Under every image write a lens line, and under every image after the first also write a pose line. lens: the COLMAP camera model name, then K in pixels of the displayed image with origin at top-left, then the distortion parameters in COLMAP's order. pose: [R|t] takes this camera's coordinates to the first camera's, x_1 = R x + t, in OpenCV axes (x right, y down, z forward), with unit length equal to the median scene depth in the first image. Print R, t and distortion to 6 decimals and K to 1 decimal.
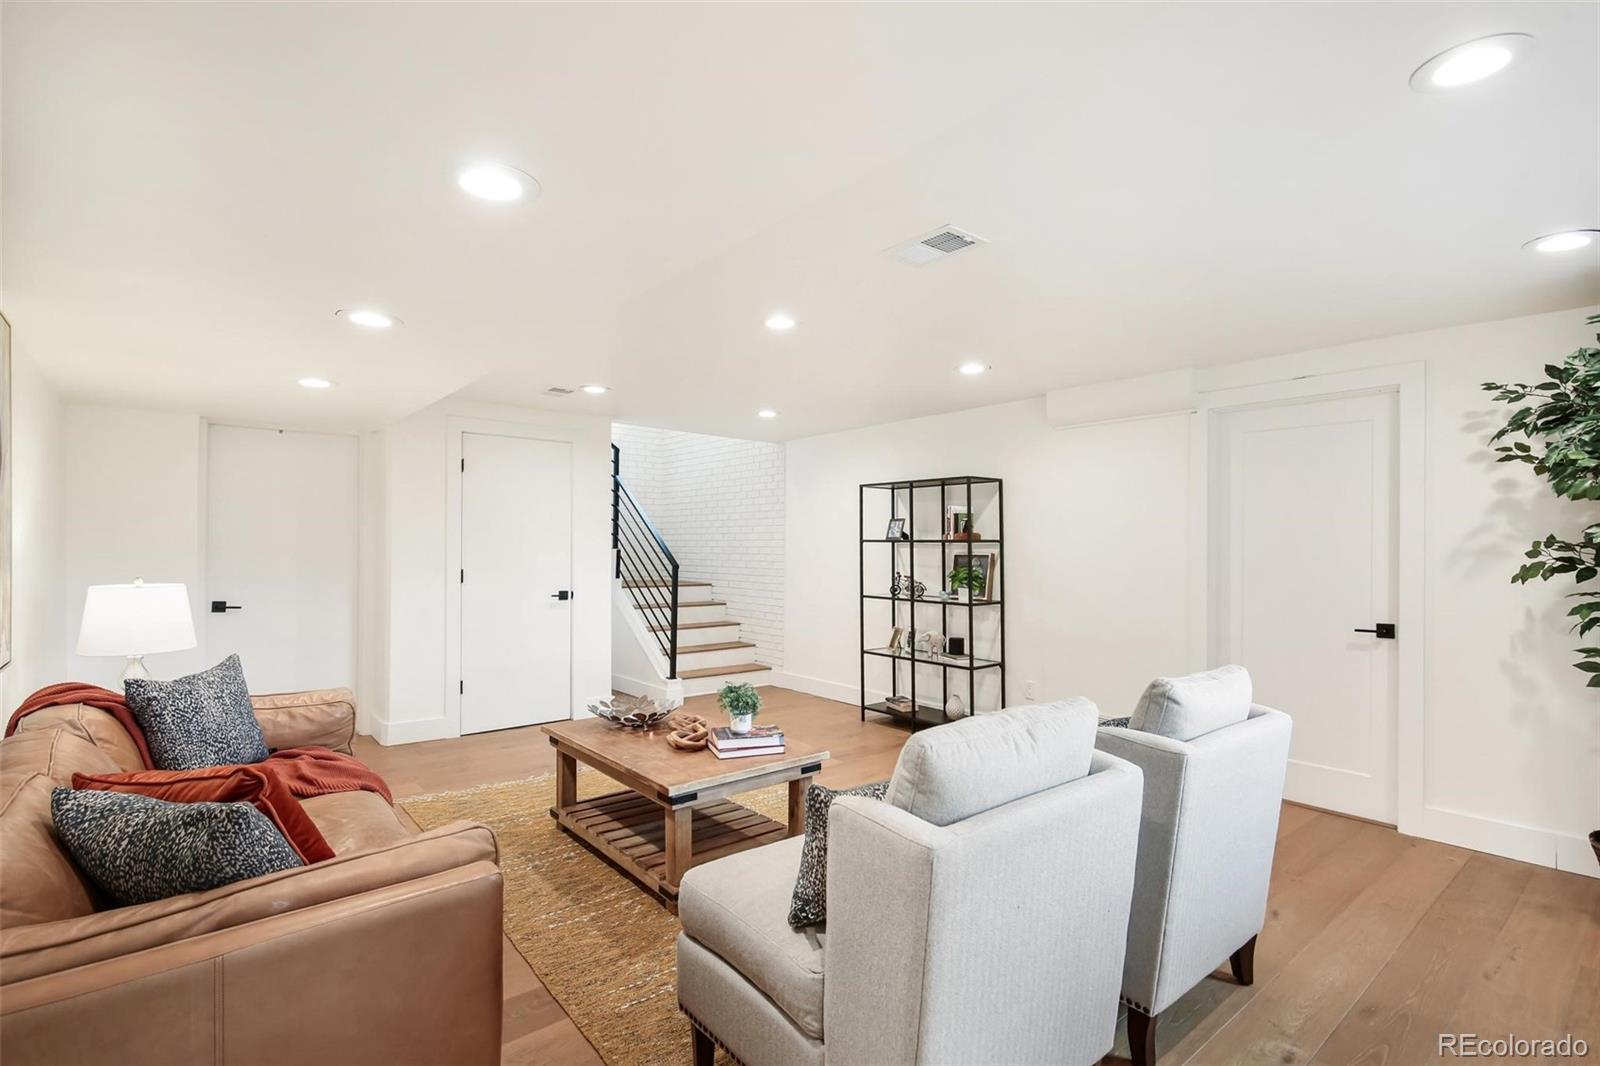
lens RADIAL K [[727.0, 0, 797.7], [0, 727.0, 524.2], [0, 0, 1]] dist [0.002072, -0.000230]
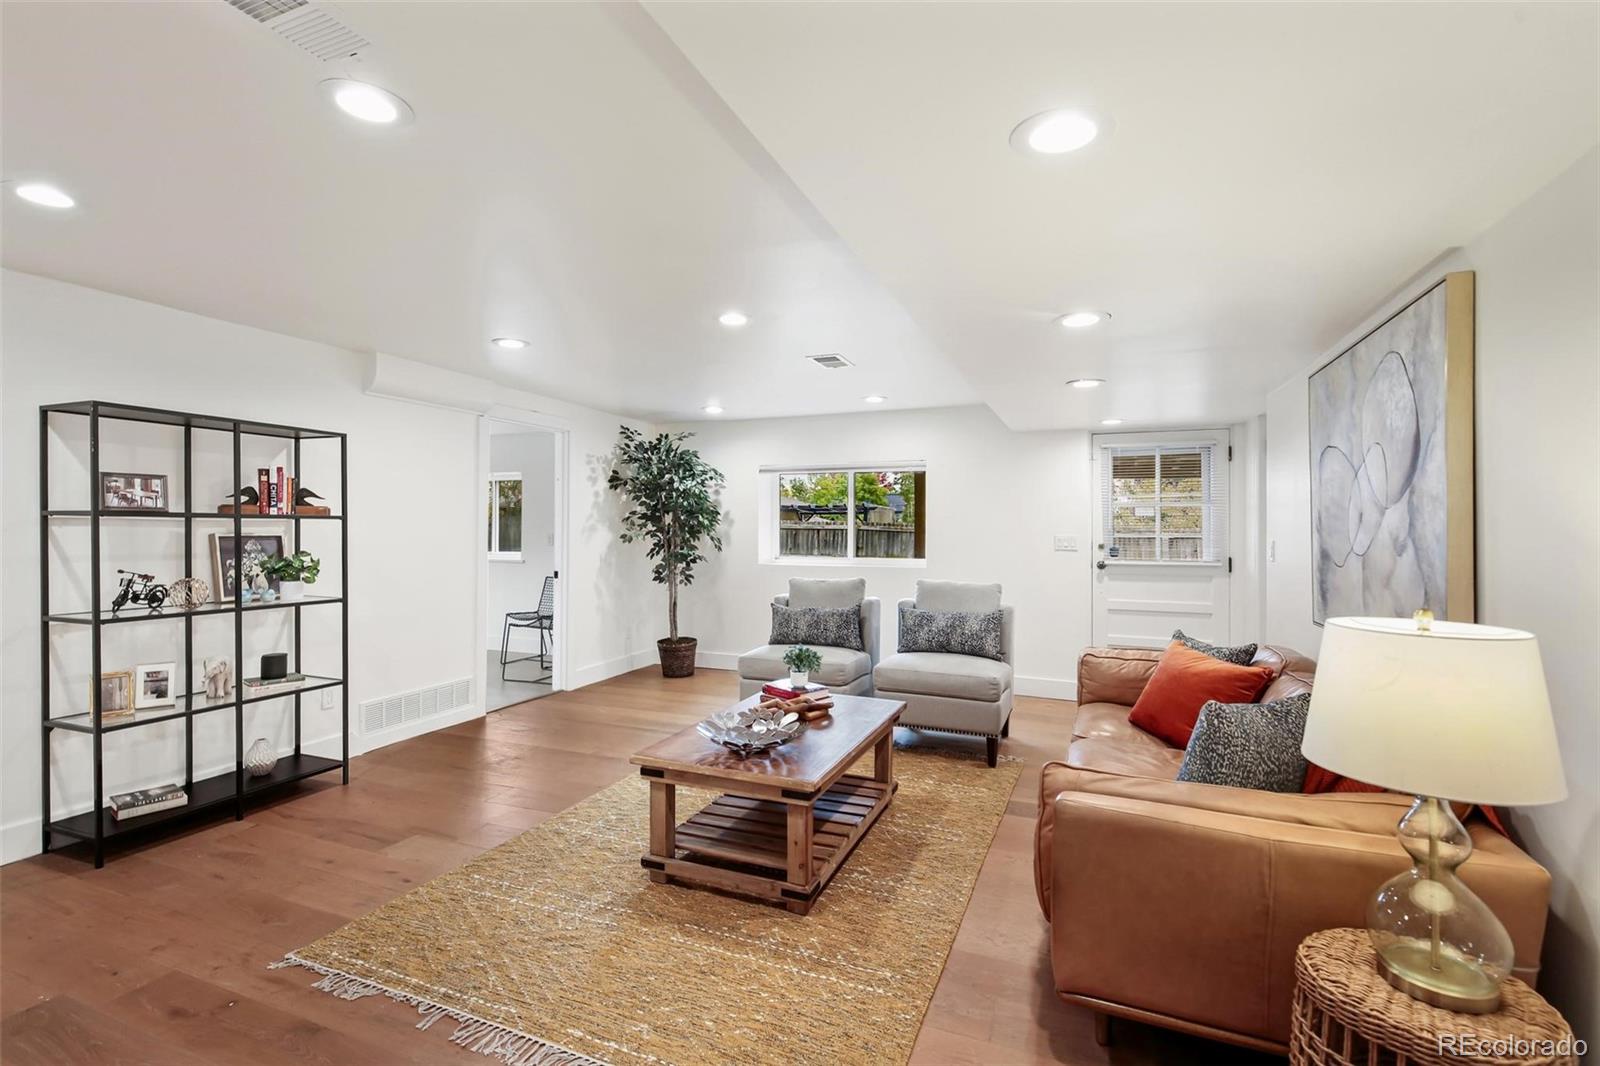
lens RADIAL K [[727.0, 0, 797.7], [0, 727.0, 524.2], [0, 0, 1]] dist [0.002072, -0.000230]
pose [[-0.467682, -0.002014, 0.883895, -0.628072], [-0.034444, 0.999279, -0.015948, 0.024621], [-0.883226, -0.037903, -0.467414, 0.882666]]
